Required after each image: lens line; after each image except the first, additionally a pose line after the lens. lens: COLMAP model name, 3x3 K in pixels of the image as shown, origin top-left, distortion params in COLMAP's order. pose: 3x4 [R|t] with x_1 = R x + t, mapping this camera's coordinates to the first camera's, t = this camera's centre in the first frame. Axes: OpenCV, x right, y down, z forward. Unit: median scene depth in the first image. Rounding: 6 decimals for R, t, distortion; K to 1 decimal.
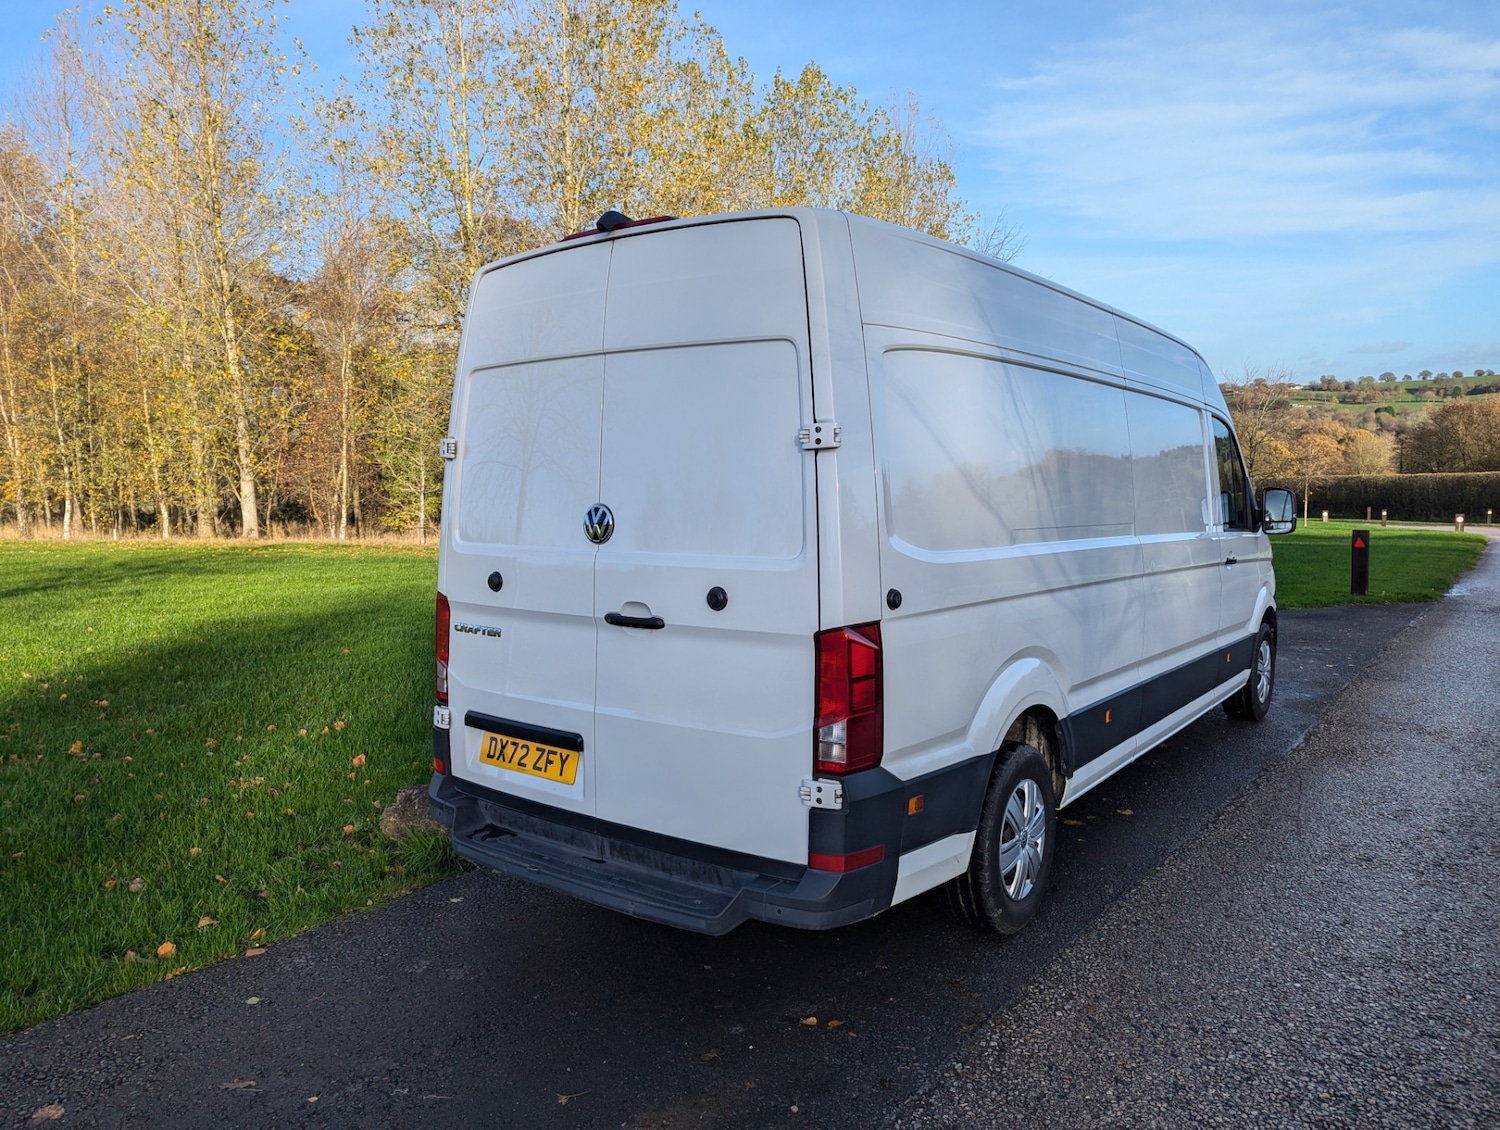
lens RADIAL K [[1050.9, 0, 723.4], [0, 1050.9, 562.8], [0, 0, 1]] dist [0.067475, -0.052447]
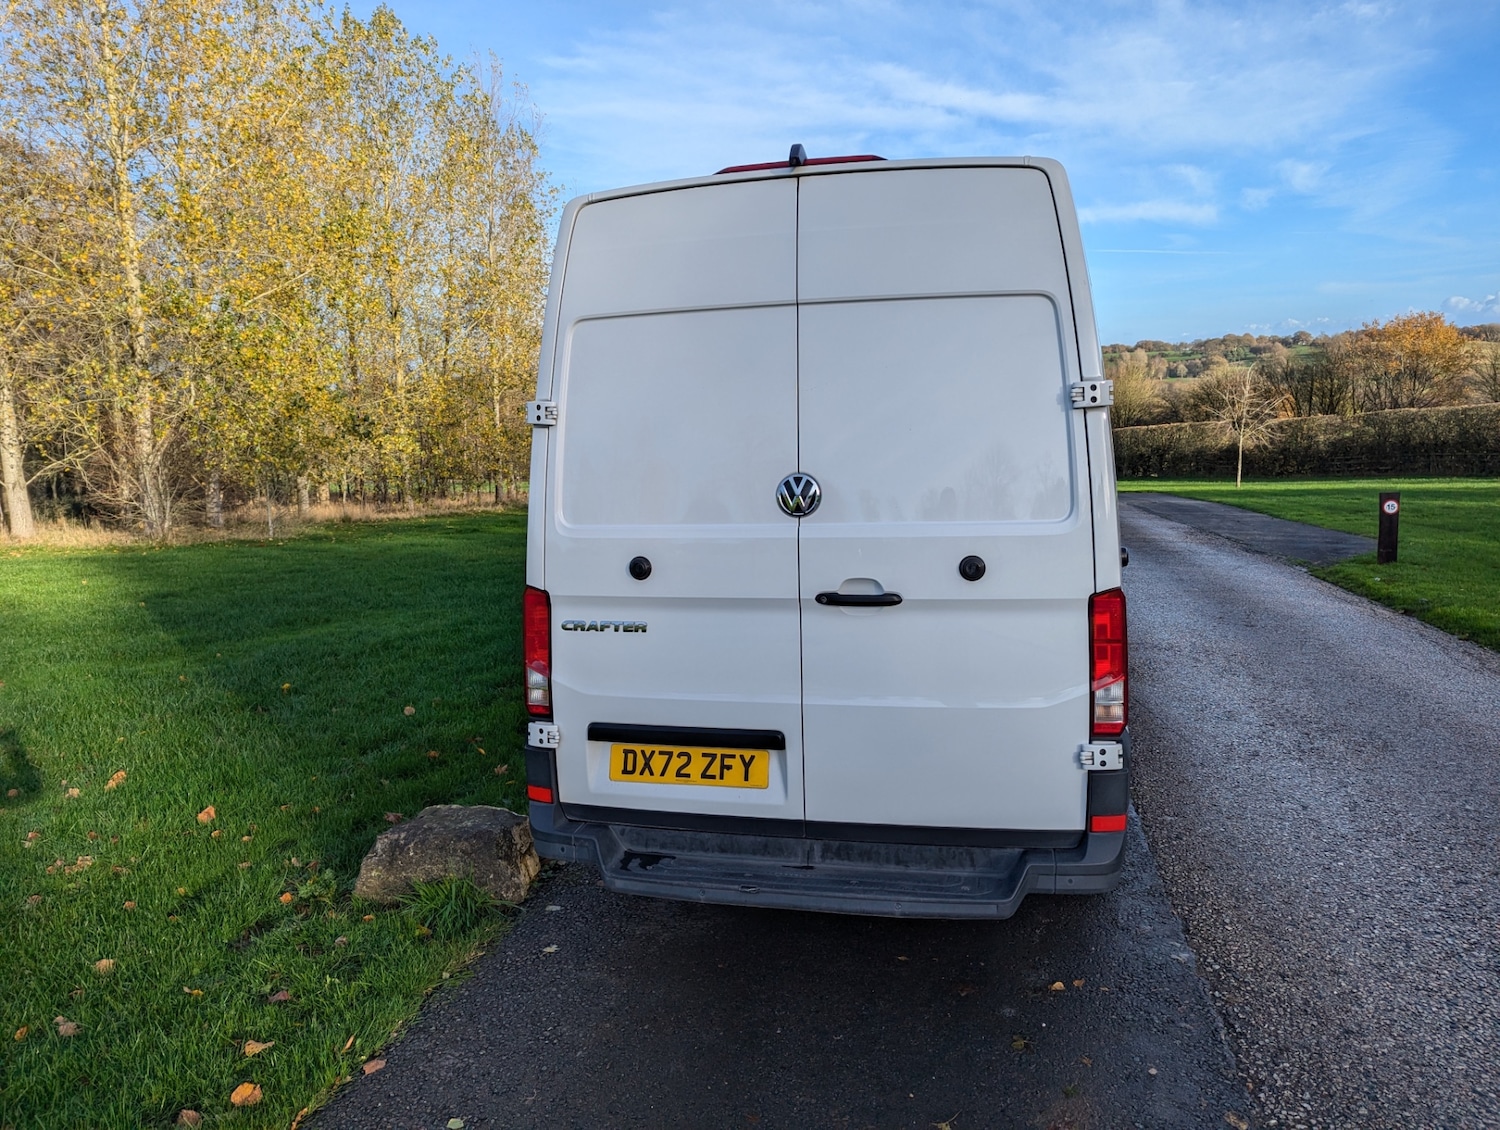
lens RADIAL K [[1050.9, 0, 758.4], [0, 1050.9, 549.1], [0, 0, 1]] dist [0.067475, -0.052447]
pose [[0.907421, -0.056794, 0.416368, -0.480583], [0.051924, 0.998386, 0.023022, -0.011930], [-0.417003, 0.000729, 0.908905, 0.180854]]
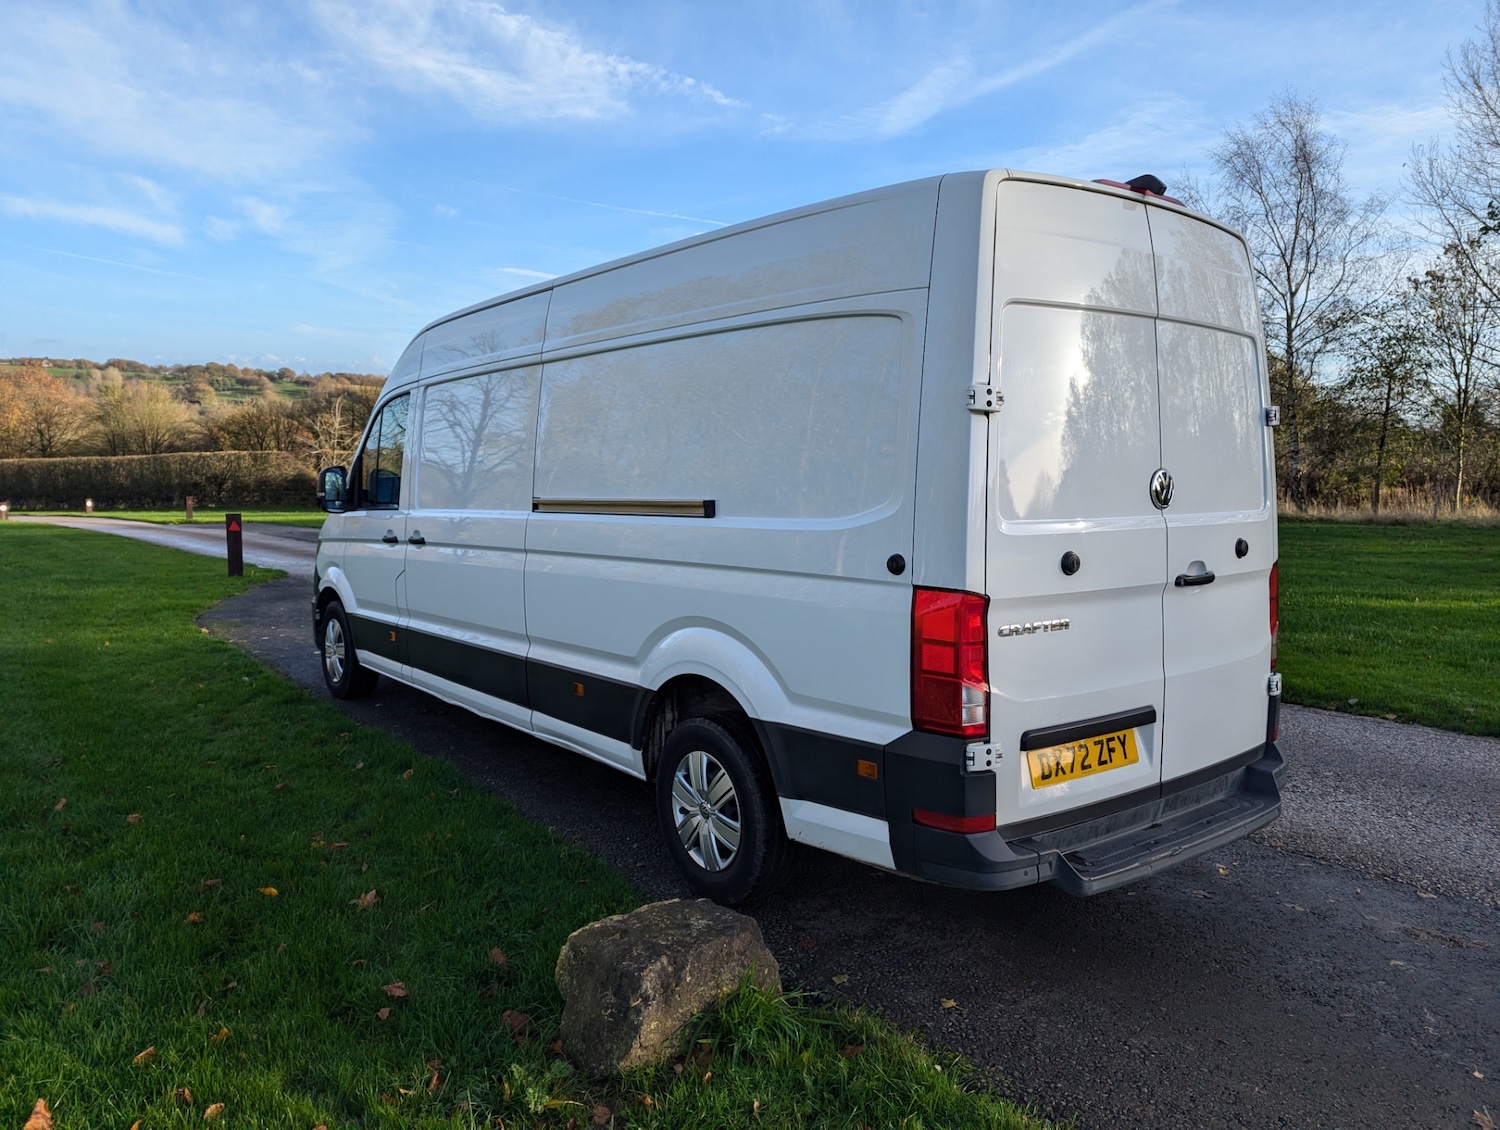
lens RADIAL K [[1050.9, 0, 762.2], [0, 1050.9, 559.3], [0, 0, 1]] dist [0.067475, -0.052447]
pose [[0.247975, -0.076707, 0.965725, -1.085563], [0.071138, 0.995611, 0.060815, -0.053738], [-0.966151, 0.053619, 0.252344, 1.017291]]
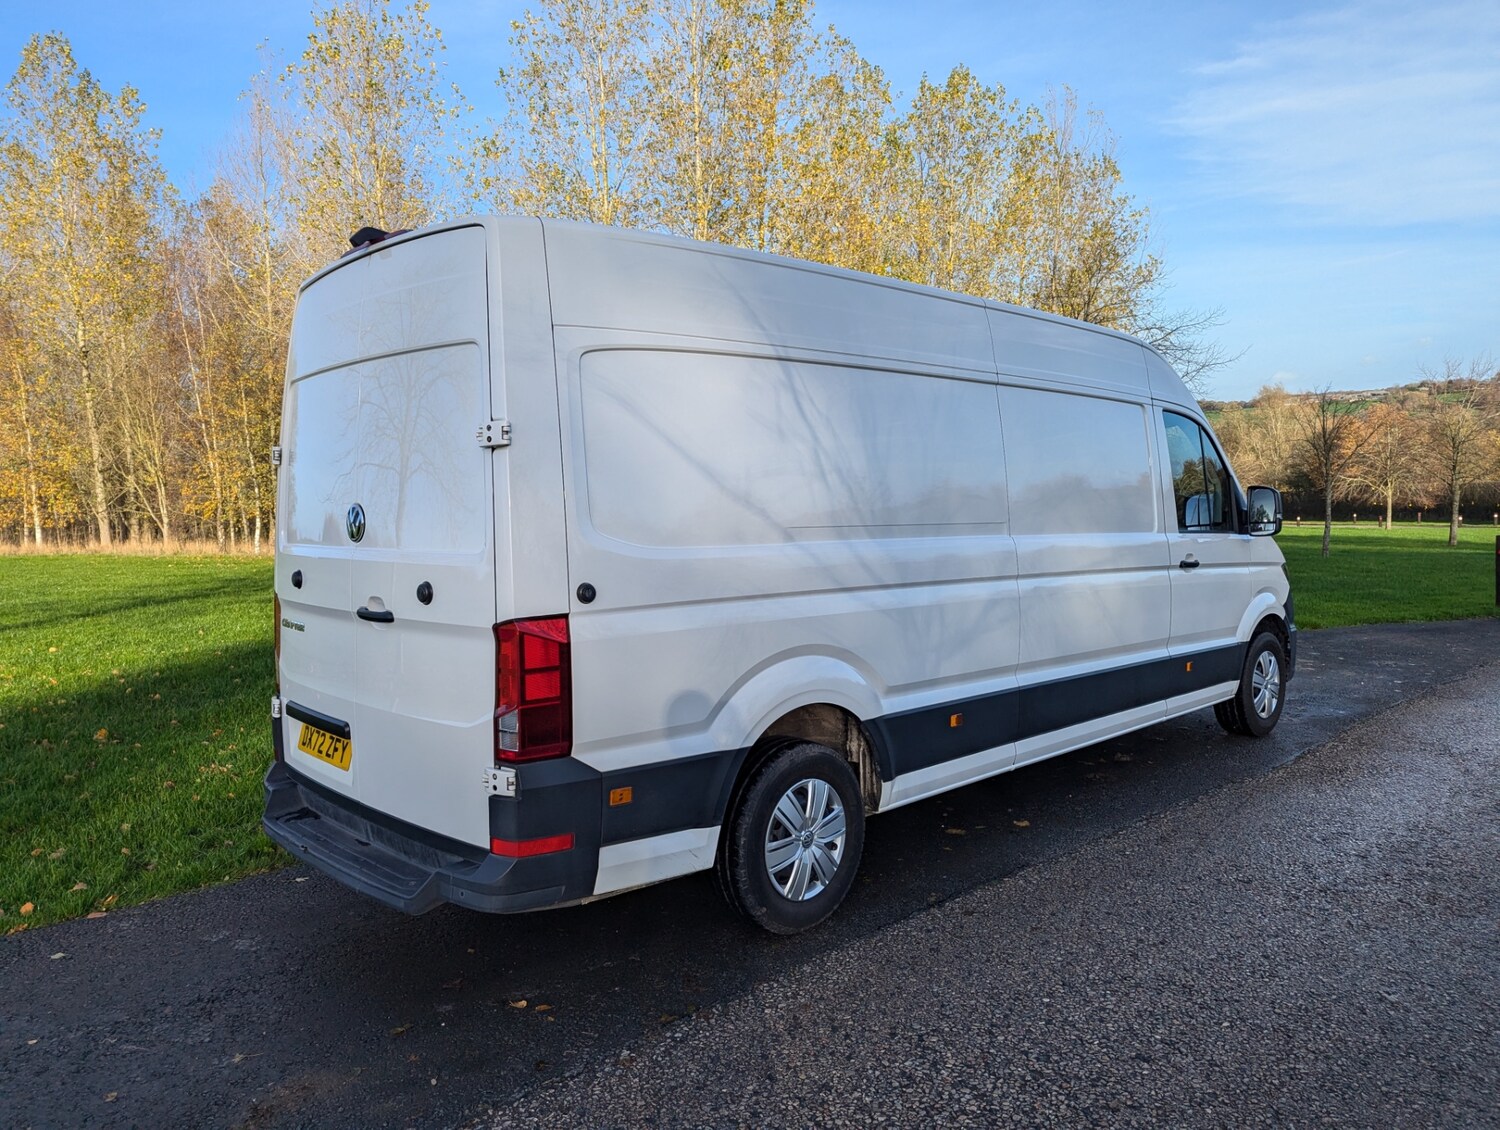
lens RADIAL K [[1050.9, 0, 726.9], [0, 1050.9, 565.1], [0, 0, 1]] dist [0.067475, -0.052447]
pose [[0.986849, -0.002508, -0.161625, 0.381240], [0.000777, 0.999942, -0.010773, 0.015330], [0.161643, 0.010506, 0.986793, 0.011562]]
